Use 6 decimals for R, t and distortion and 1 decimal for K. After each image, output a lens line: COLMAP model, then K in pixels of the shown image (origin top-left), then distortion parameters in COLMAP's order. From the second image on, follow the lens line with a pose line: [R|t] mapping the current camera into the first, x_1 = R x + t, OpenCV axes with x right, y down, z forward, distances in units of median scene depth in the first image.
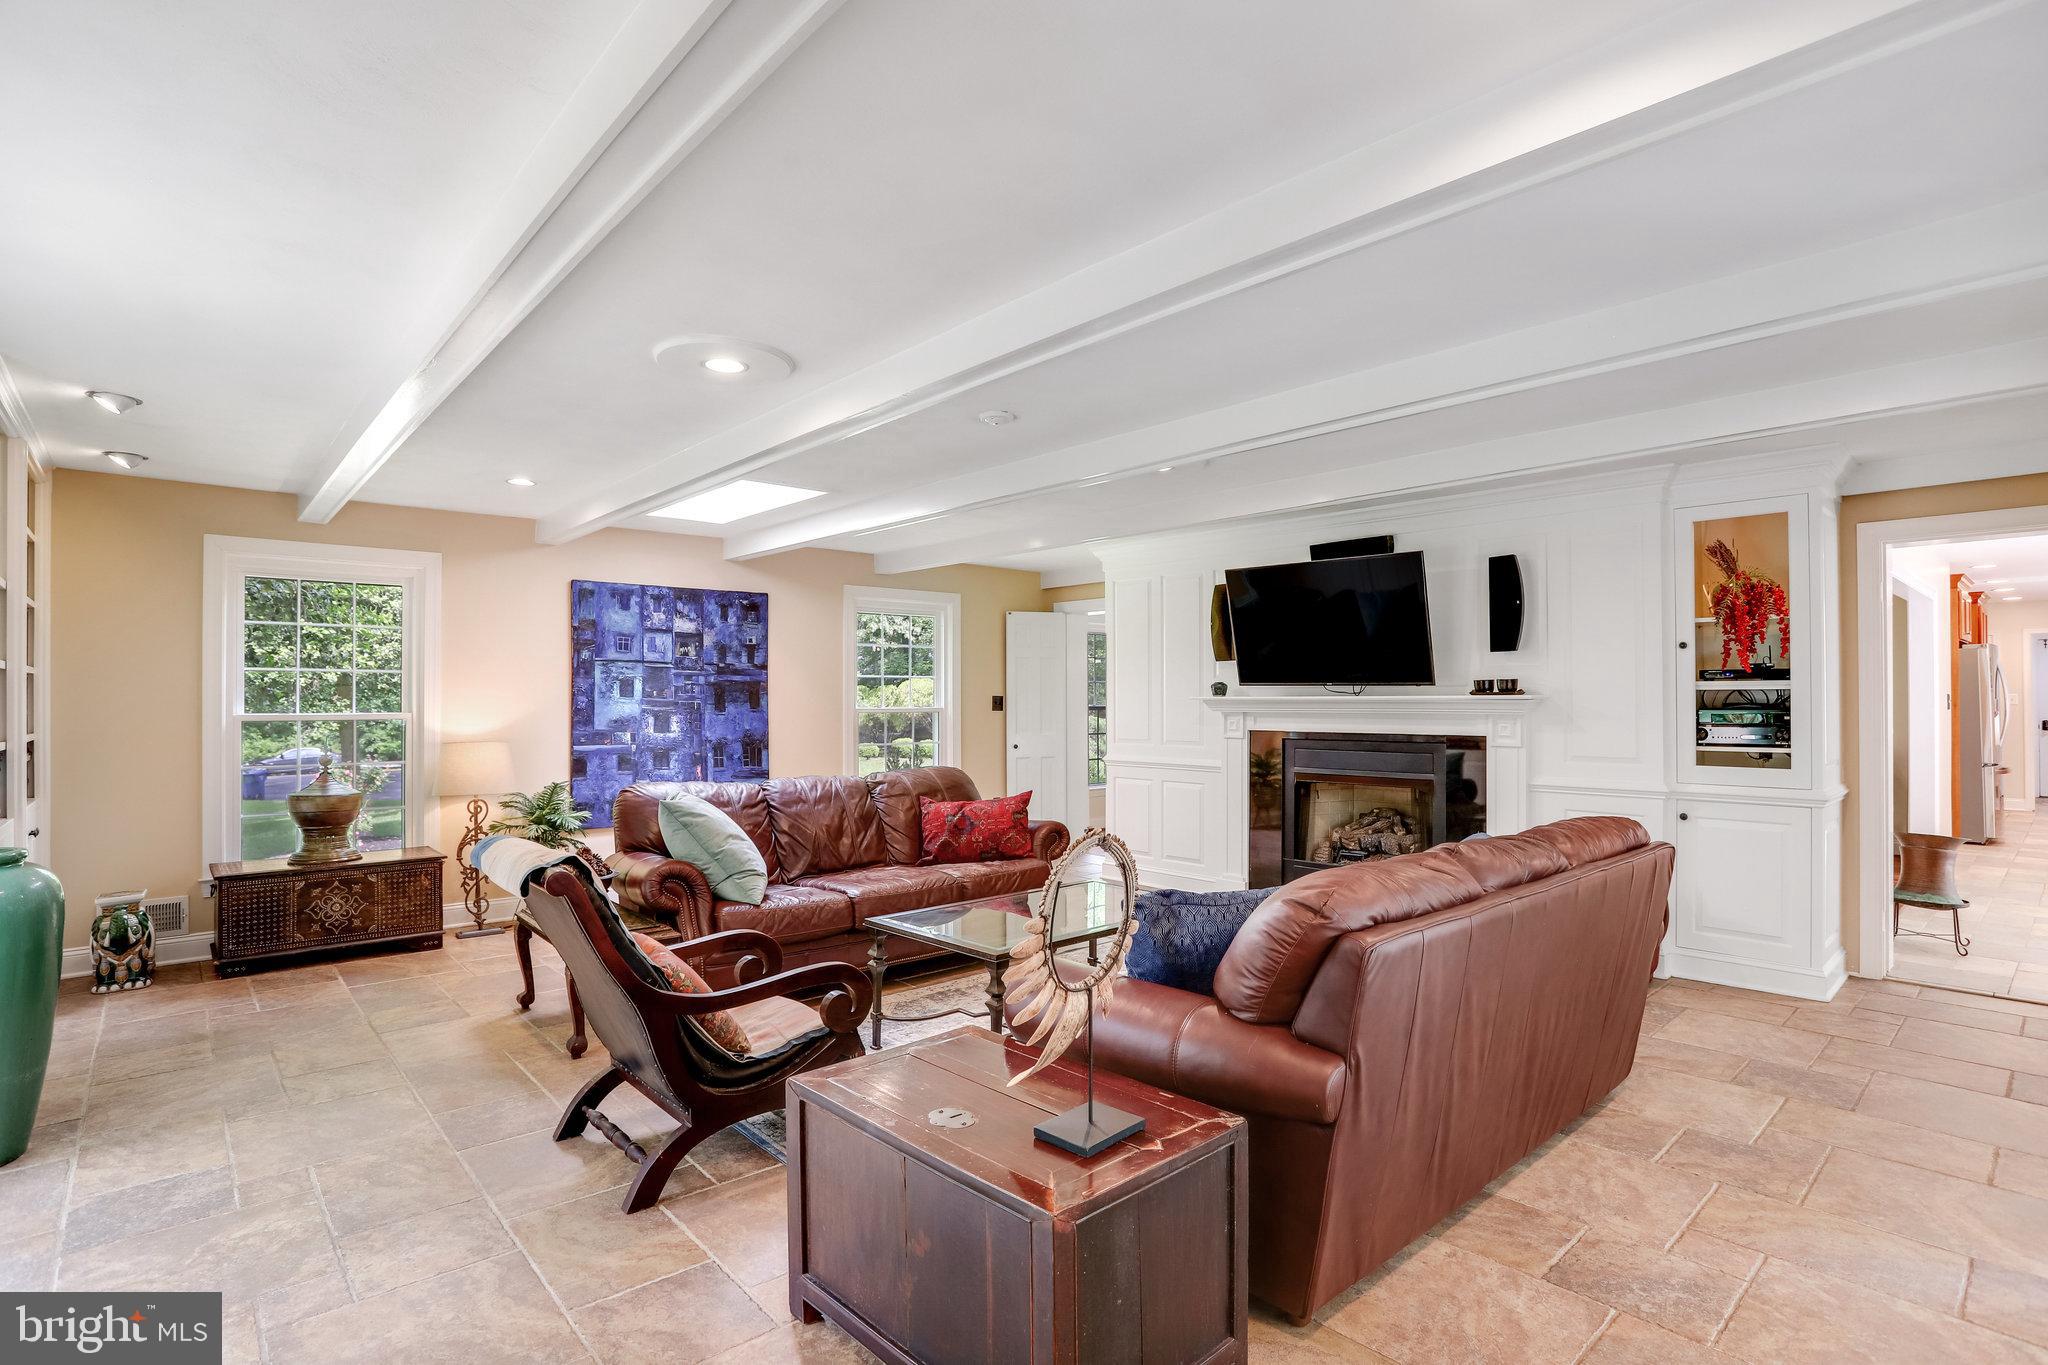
lens RADIAL K [[990.7, 0, 1022.7], [0, 990.7, 690.5], [0, 0, 1]] dist [-0.004225, -0.000399]
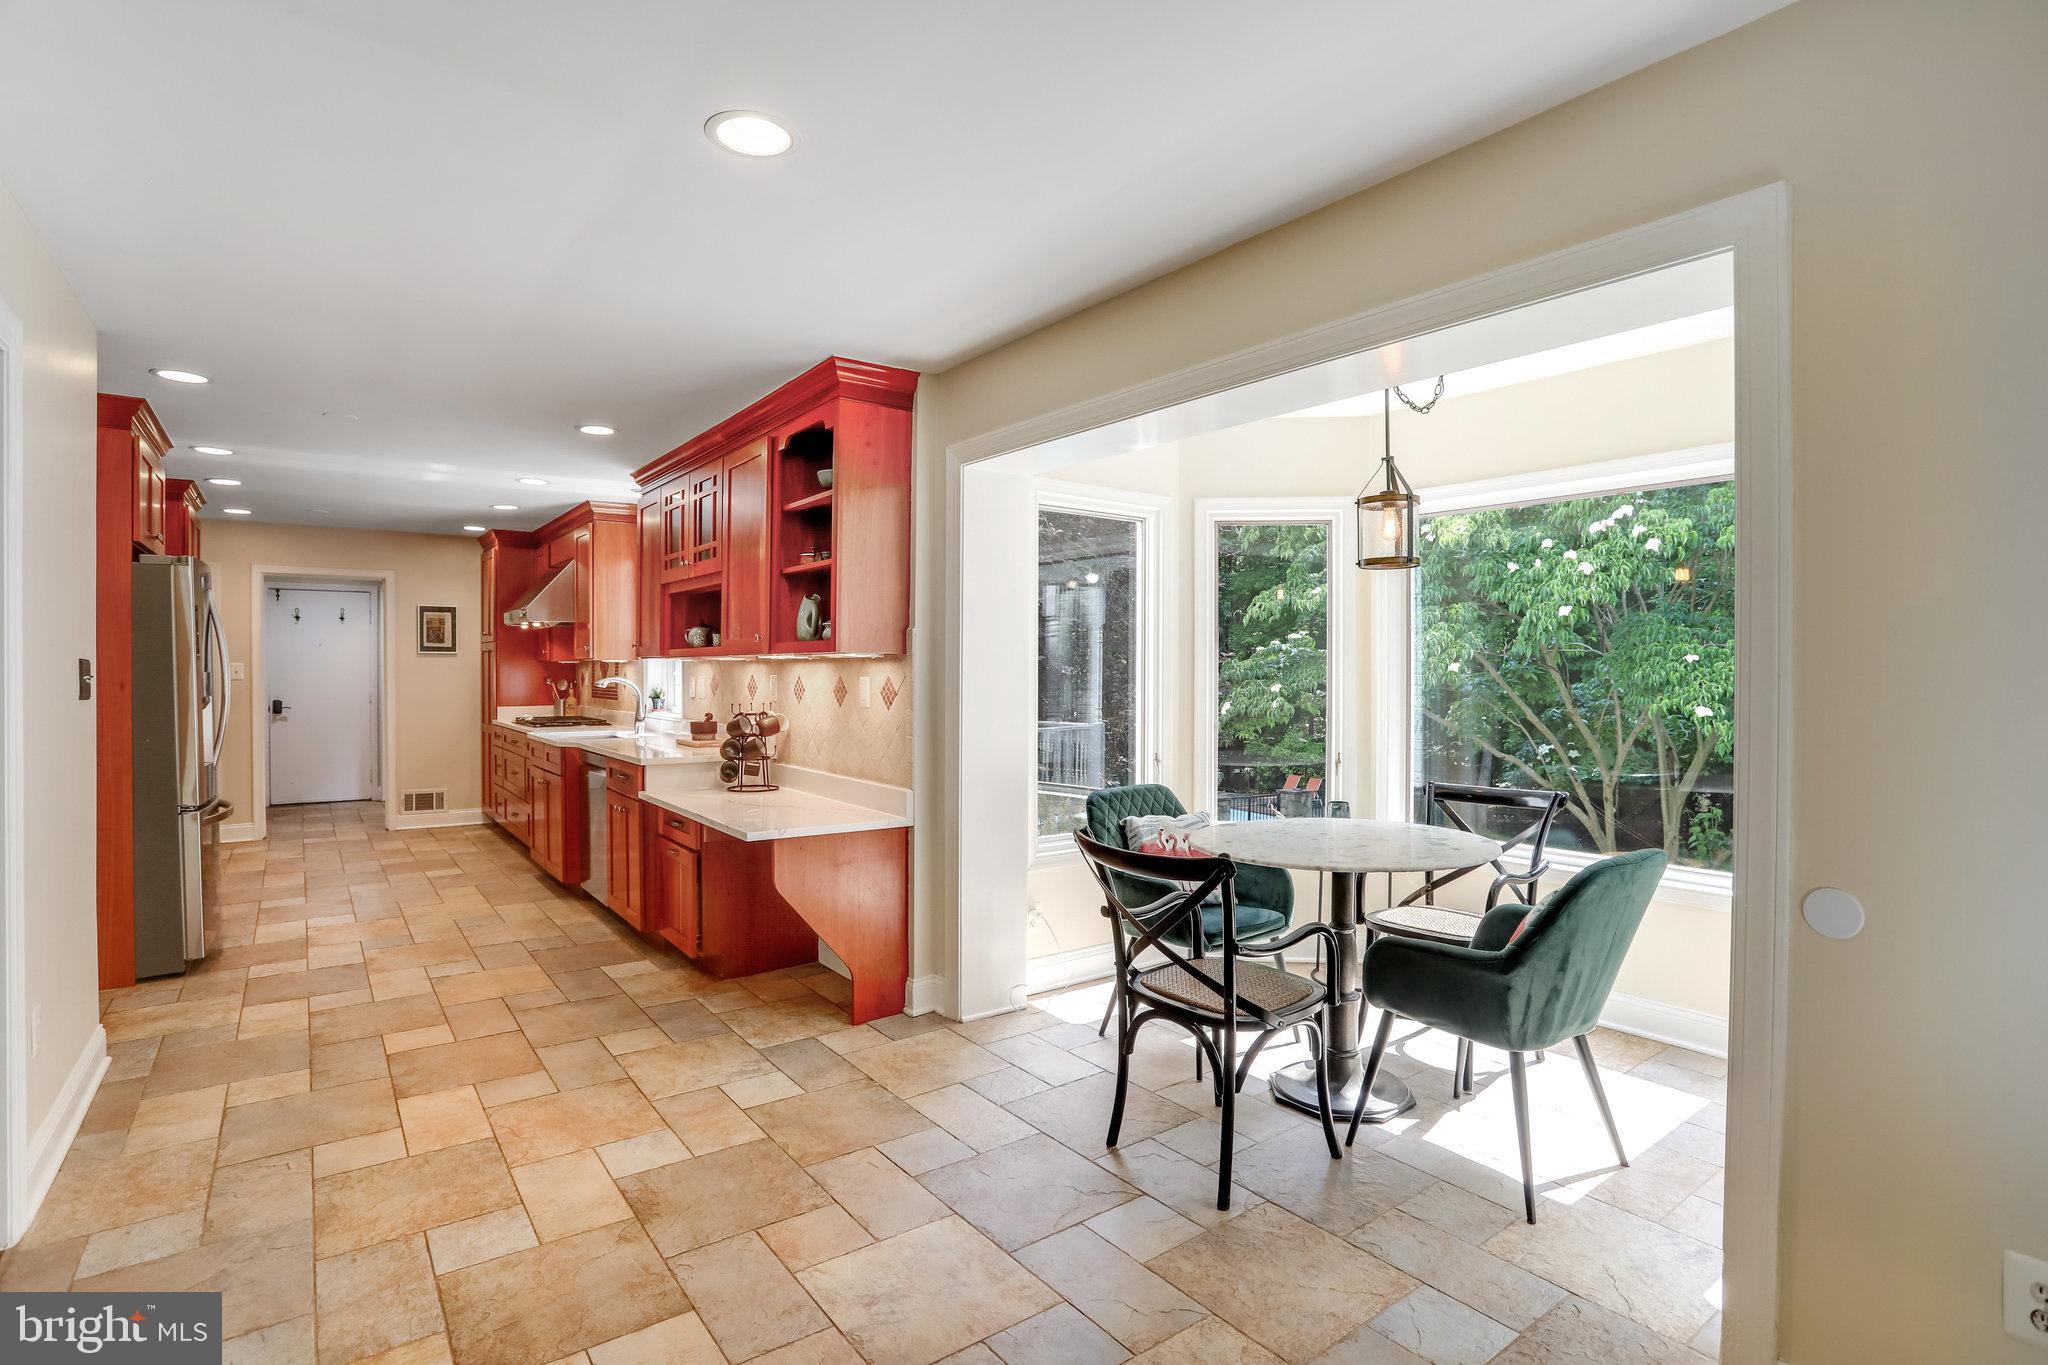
lens RADIAL K [[990.7, 0, 1023.9], [0, 990.7, 675.7], [0, 0, 1]] dist [-0.004225, -0.000399]
pose [[0.108694, -0.007683, 0.994046, 0.546853], [-0.010029, 0.999911, 0.008825, 0.003398], [-0.994025, -0.010929, 0.108608, 0.546210]]
